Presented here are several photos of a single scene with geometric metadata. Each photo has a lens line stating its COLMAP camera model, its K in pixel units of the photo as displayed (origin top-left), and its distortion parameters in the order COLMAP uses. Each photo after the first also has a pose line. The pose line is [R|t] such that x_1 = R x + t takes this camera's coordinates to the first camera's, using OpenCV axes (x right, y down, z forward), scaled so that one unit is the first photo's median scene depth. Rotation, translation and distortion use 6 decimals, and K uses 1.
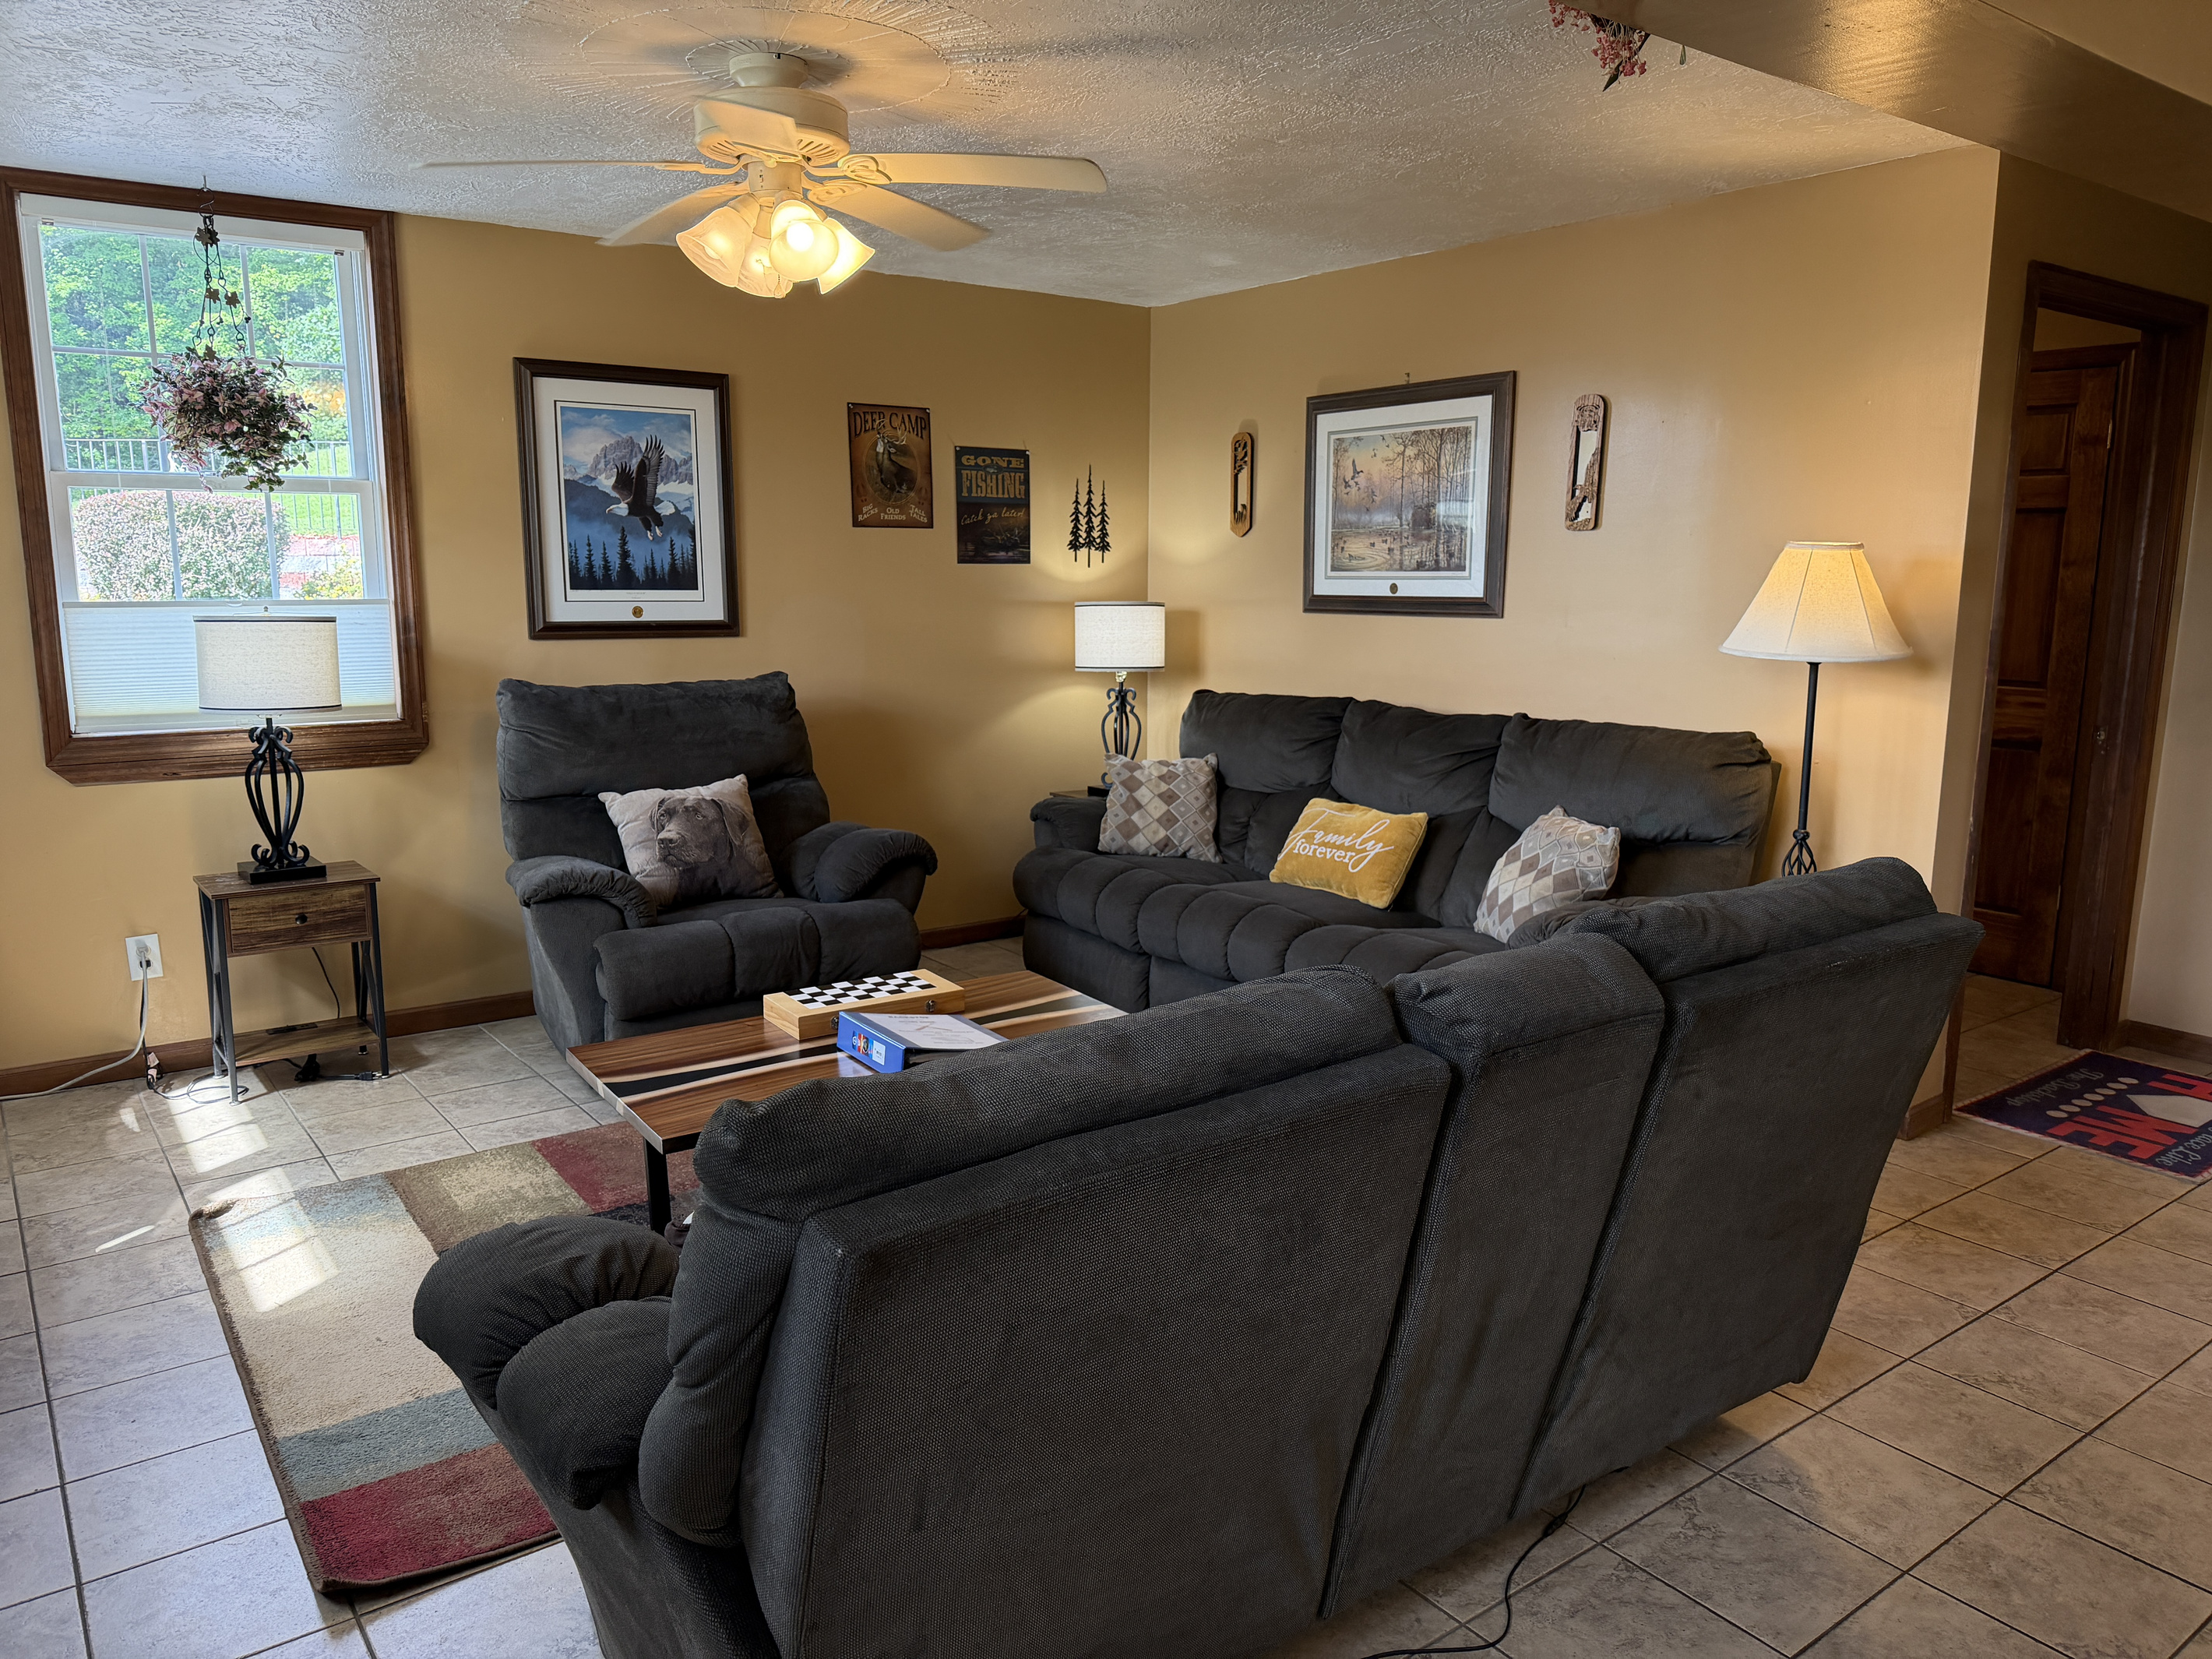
lens RADIAL K [[1546.8, 0, 1108.2], [0, 1546.8, 819.4], [0, 0, 1]] dist [0.055092, -0.087224]
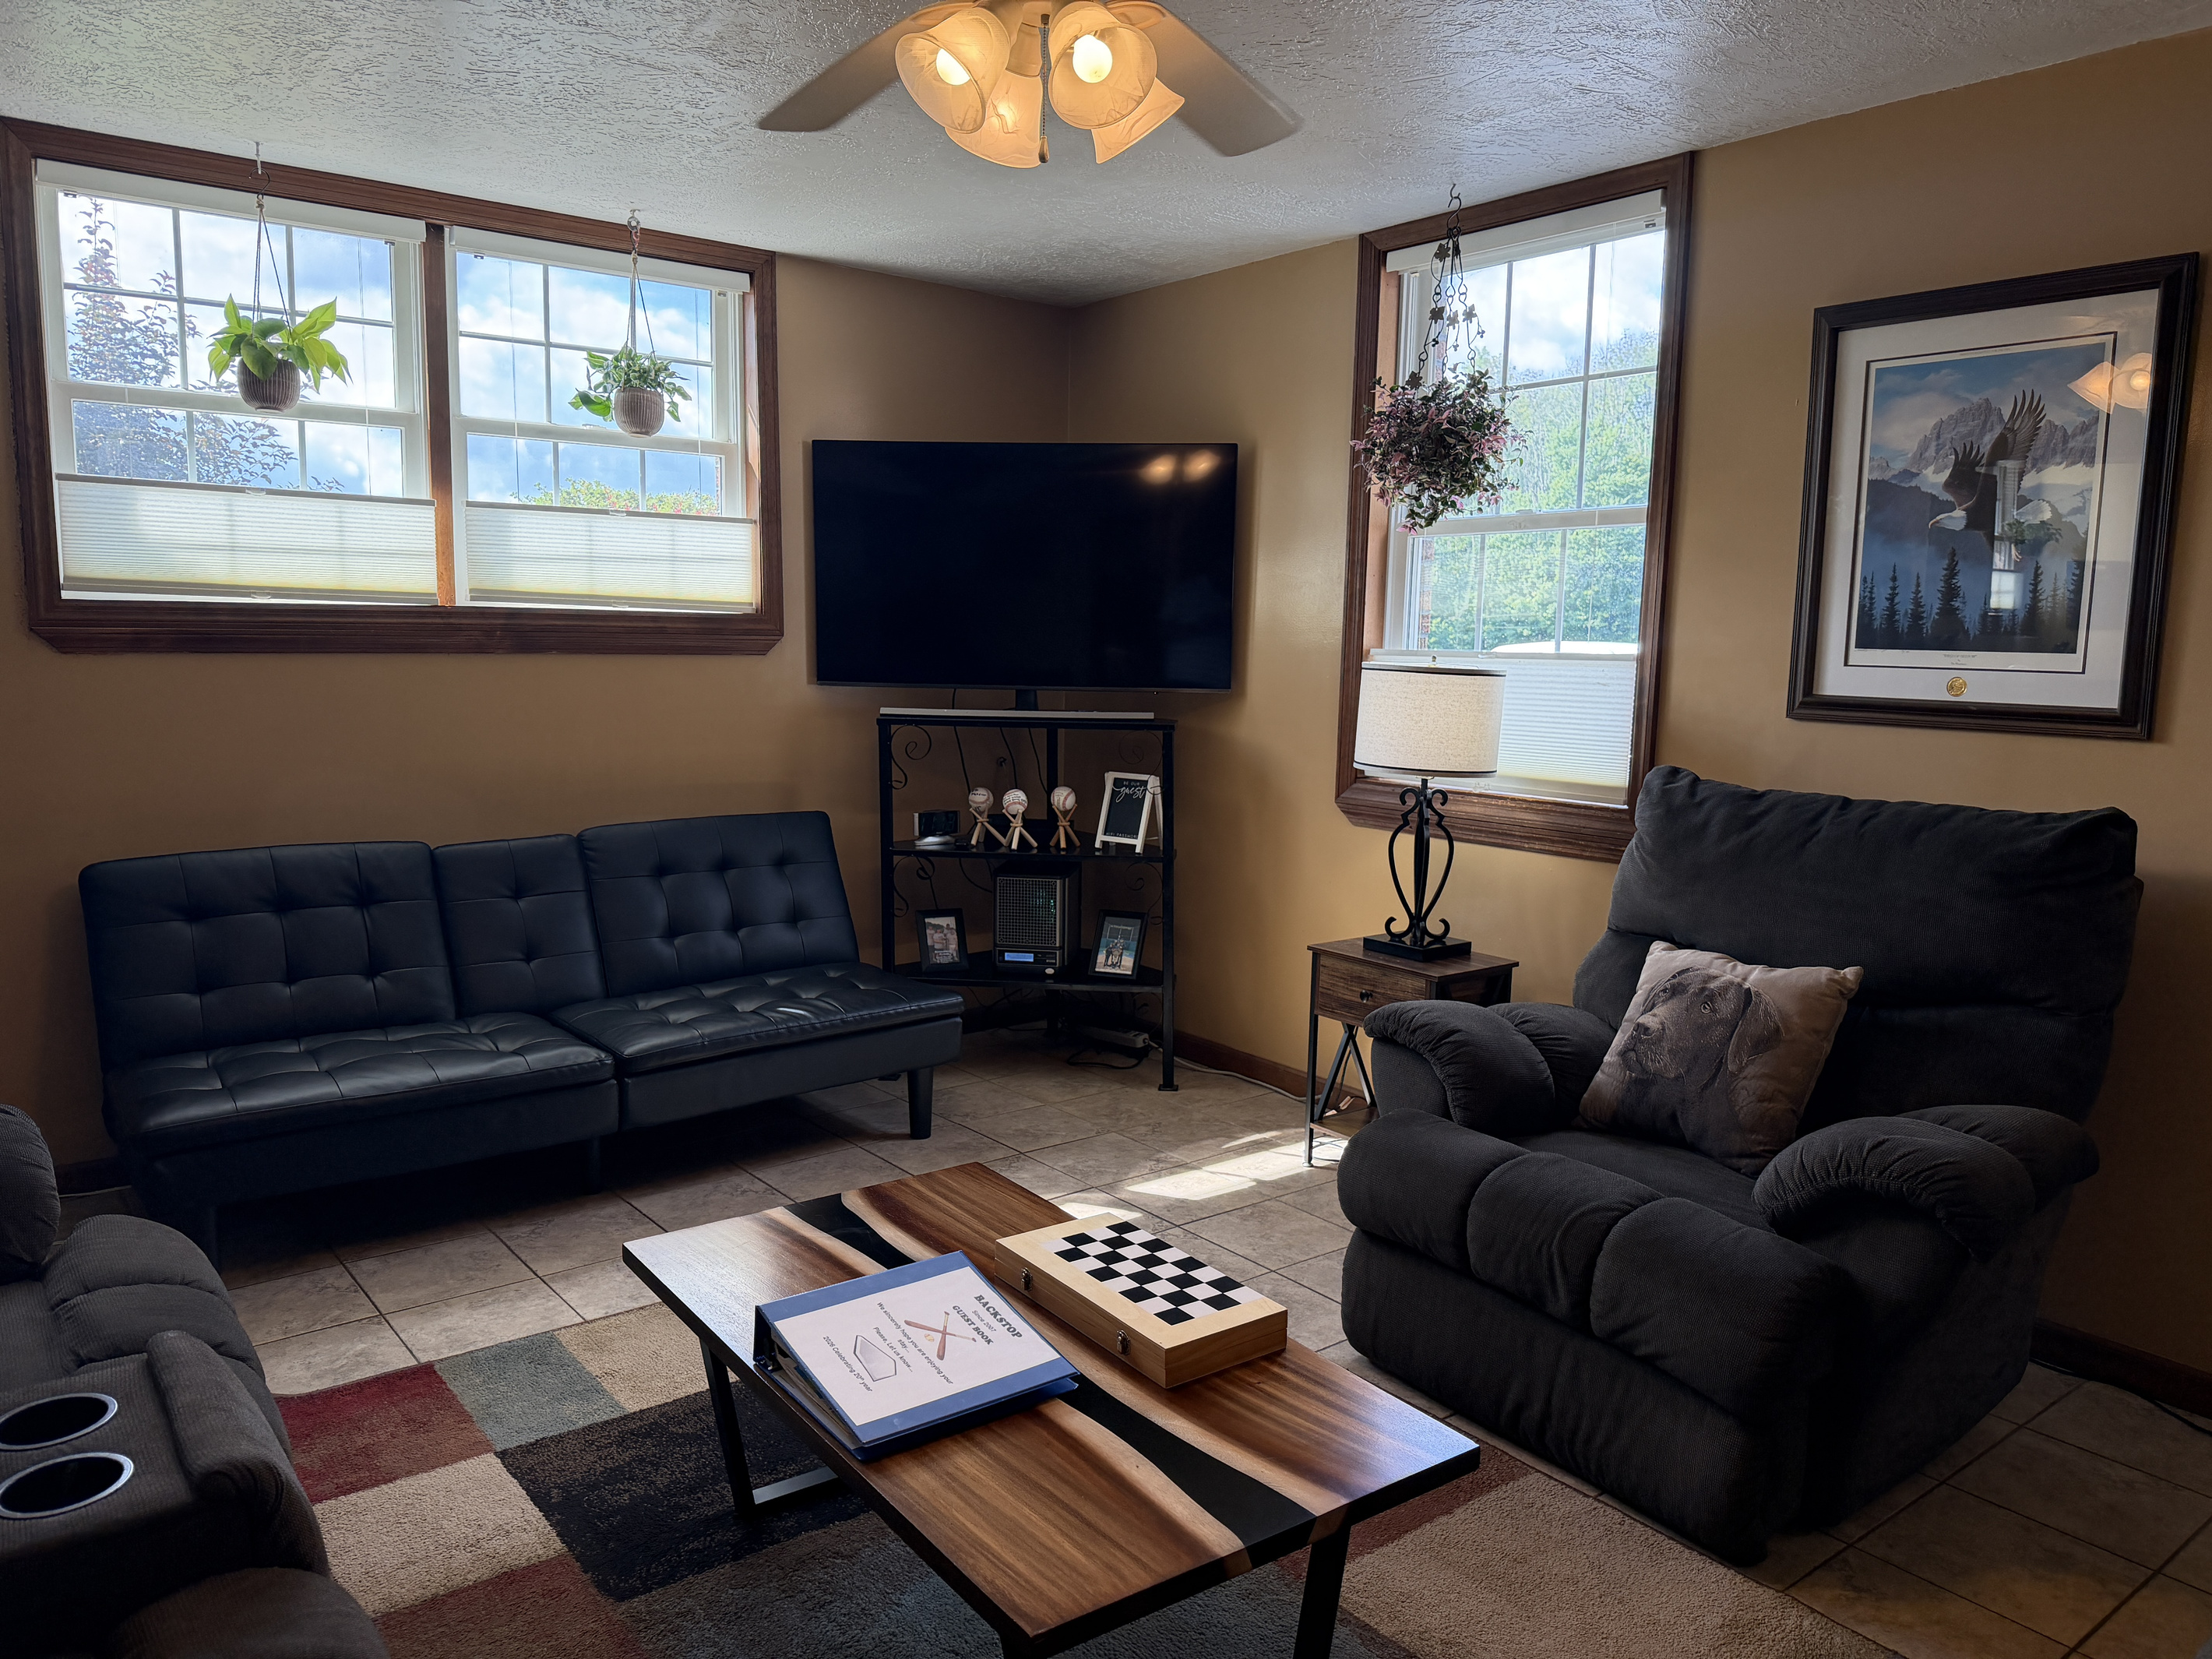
lens RADIAL K [[1546.8, 0, 1120.5], [0, 1546.8, 835.4], [0, 0, 1]] dist [0.055092, -0.087224]
pose [[0.034512, 0.126138, -0.991412, 0.305123], [-0.183375, 0.975961, 0.117789, -0.091409], [0.982437, 0.177735, 0.056813, 0.673903]]
